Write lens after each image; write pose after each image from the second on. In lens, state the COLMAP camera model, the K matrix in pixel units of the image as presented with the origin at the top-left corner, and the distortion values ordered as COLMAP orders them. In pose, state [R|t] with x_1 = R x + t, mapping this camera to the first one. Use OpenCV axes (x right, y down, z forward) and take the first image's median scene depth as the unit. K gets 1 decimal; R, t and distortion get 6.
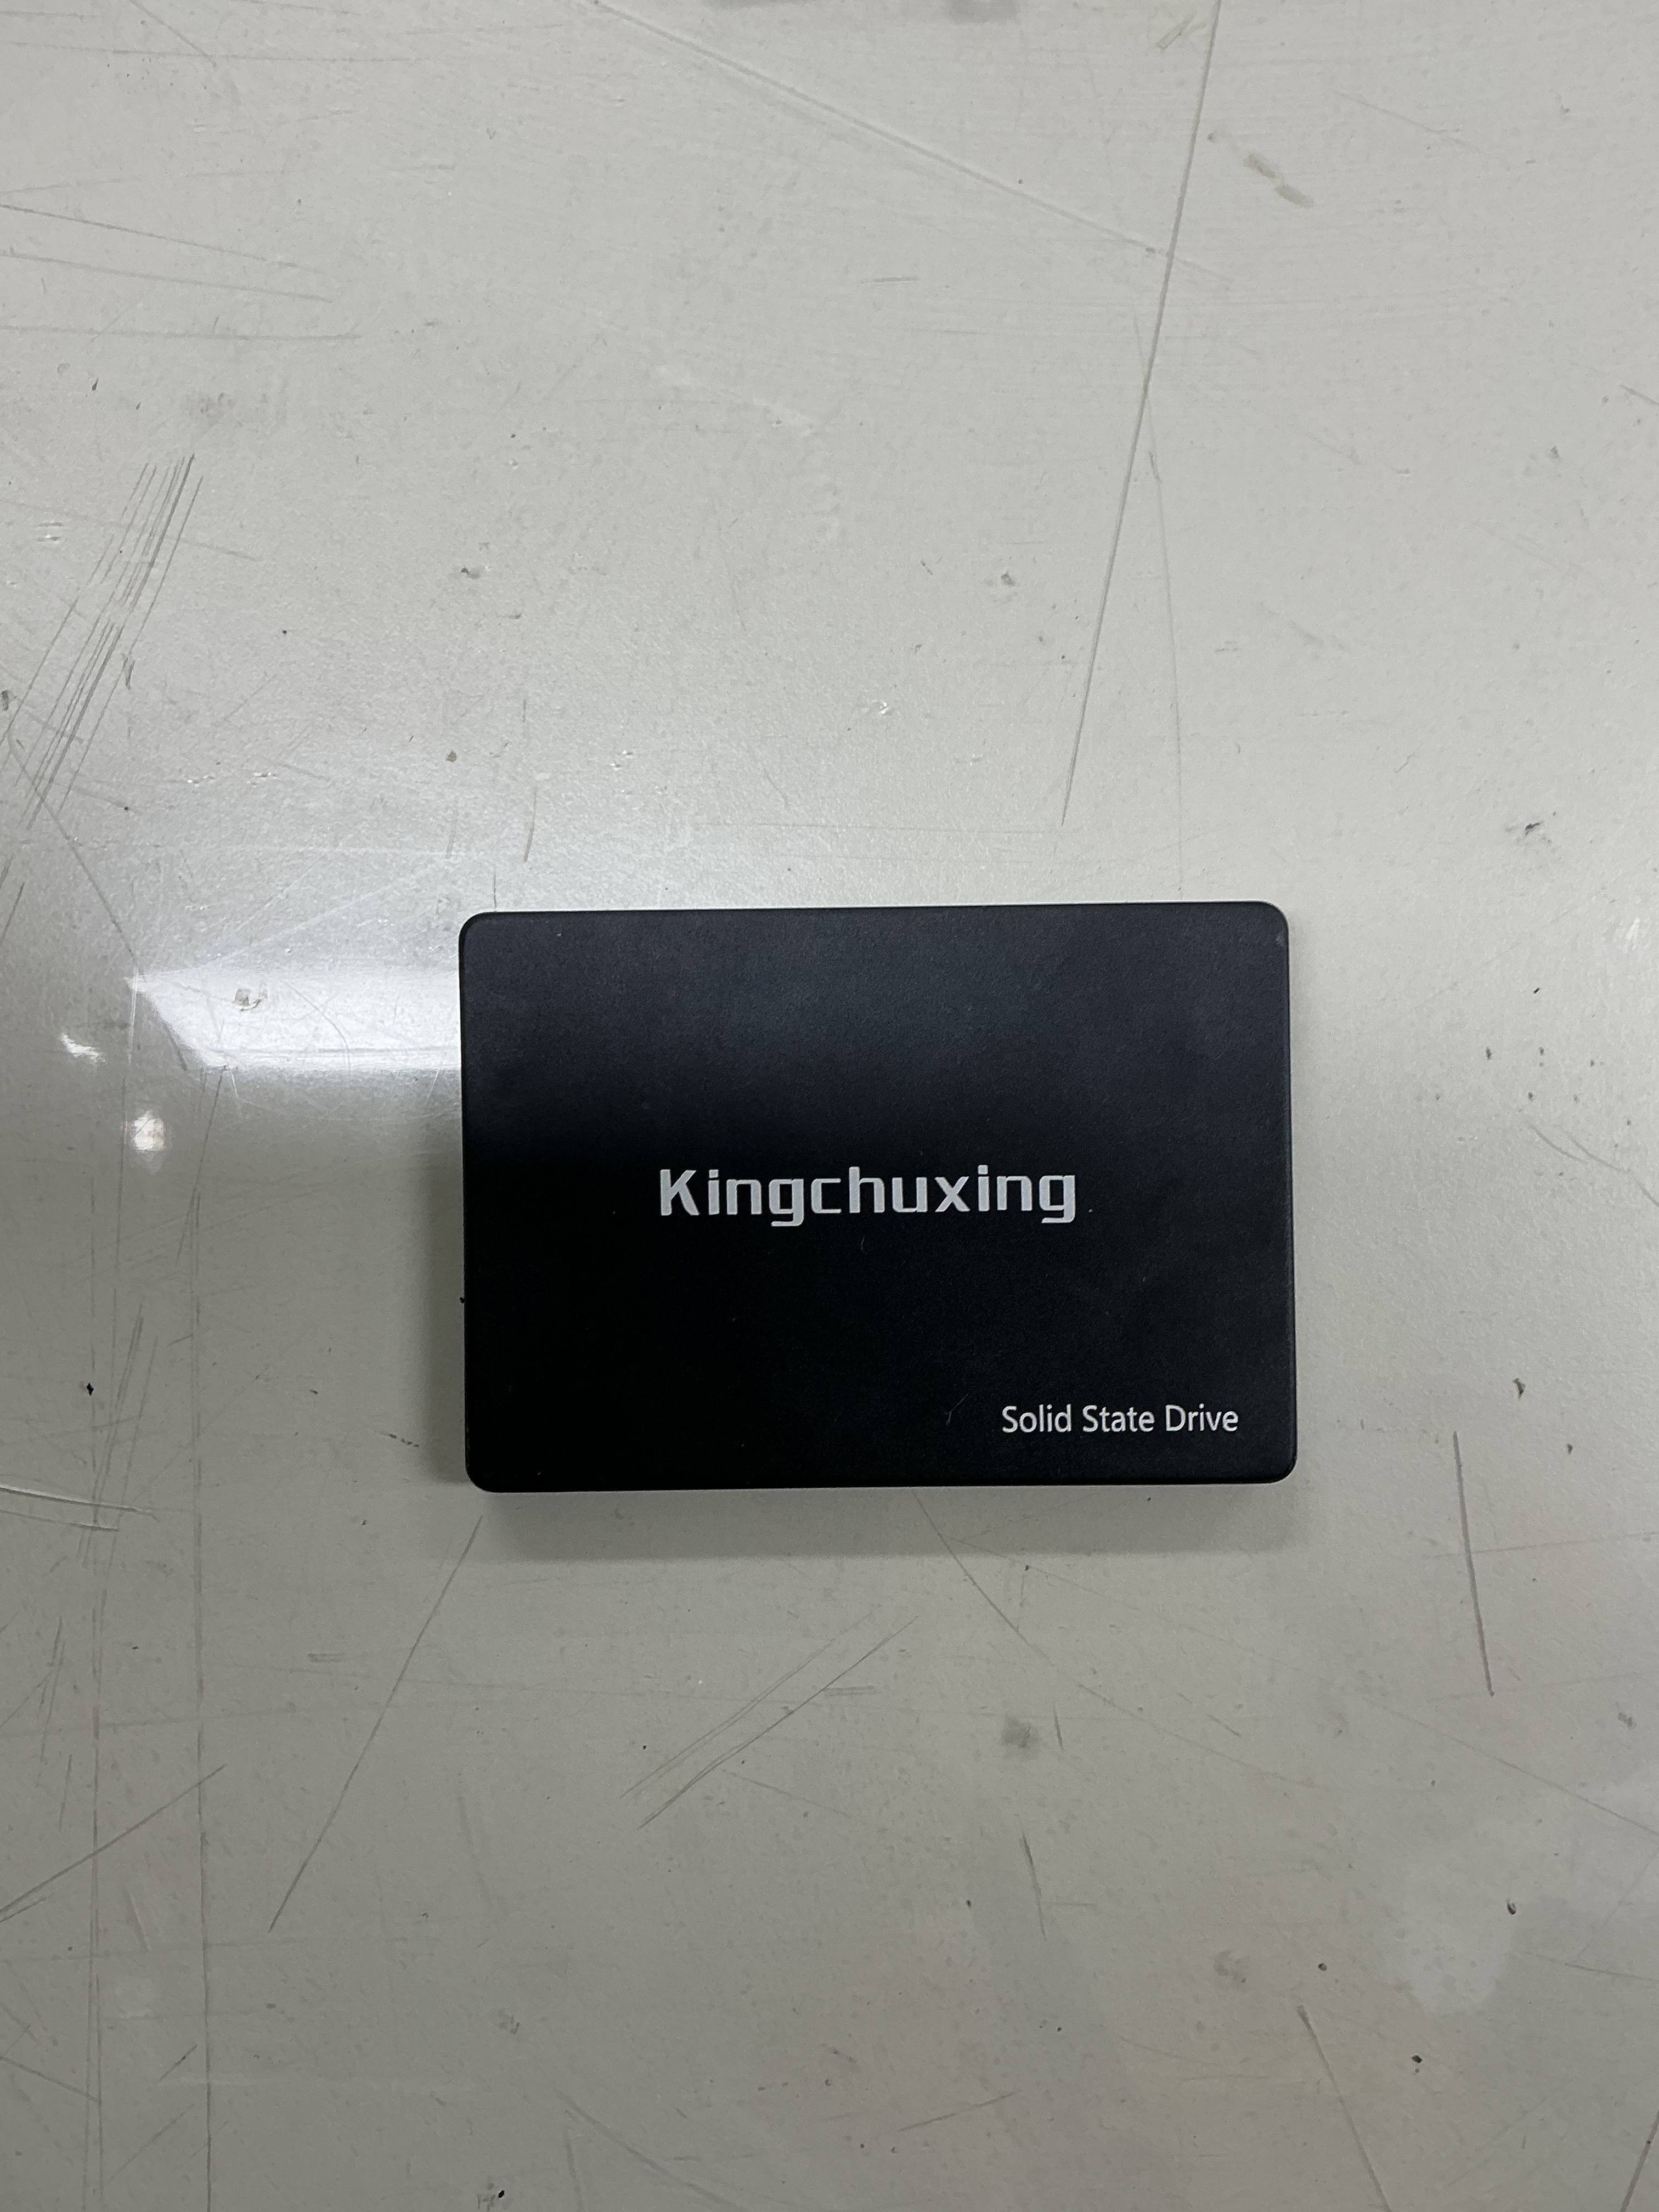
lens RADIAL K [[2179.4, 0, 829.5], [0, 2179.4, 1106.0], [0, 0, 1]] dist [0.138299, -0.449015]
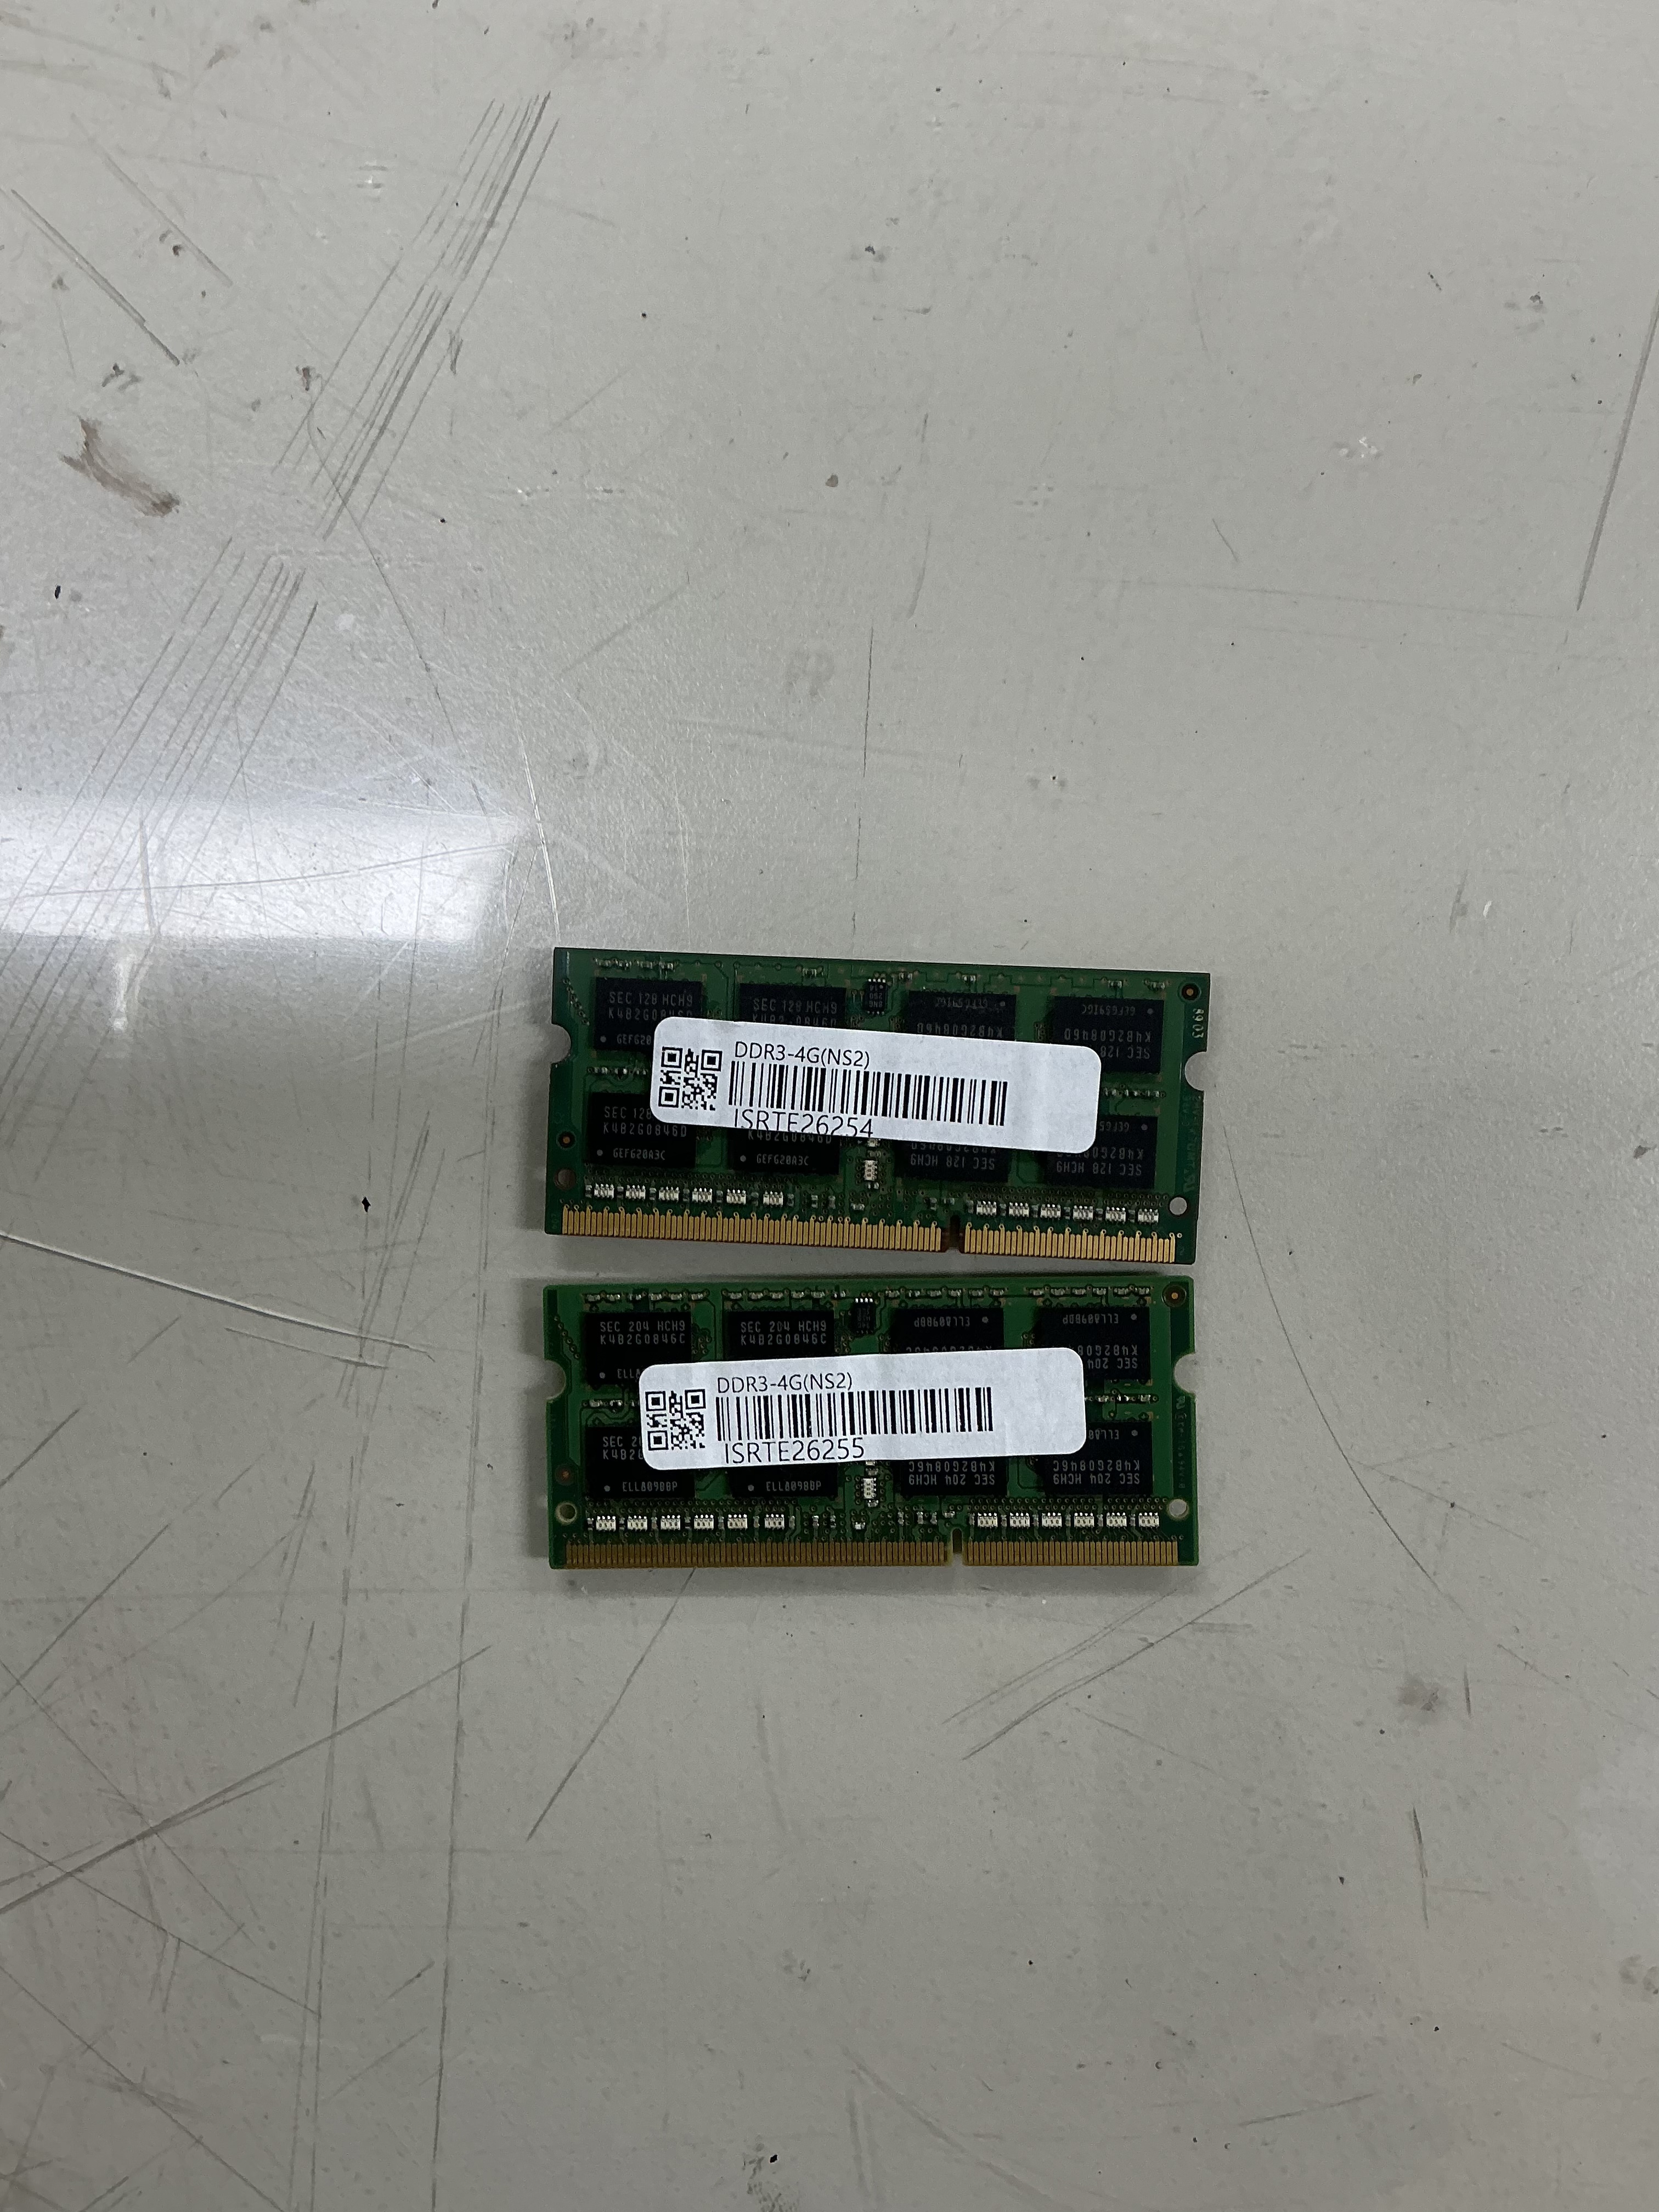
lens RADIAL K [[2179.4, 0, 829.5], [0, 2179.4, 1106.0], [0, 0, 1]] dist [0.138299, -0.449015]
pose [[0.980970, 0.084587, -0.174766, -0.010012], [-0.069998, 0.993655, 0.088030, 0.002100], [0.181104, -0.074121, 0.980667, 0.188198]]
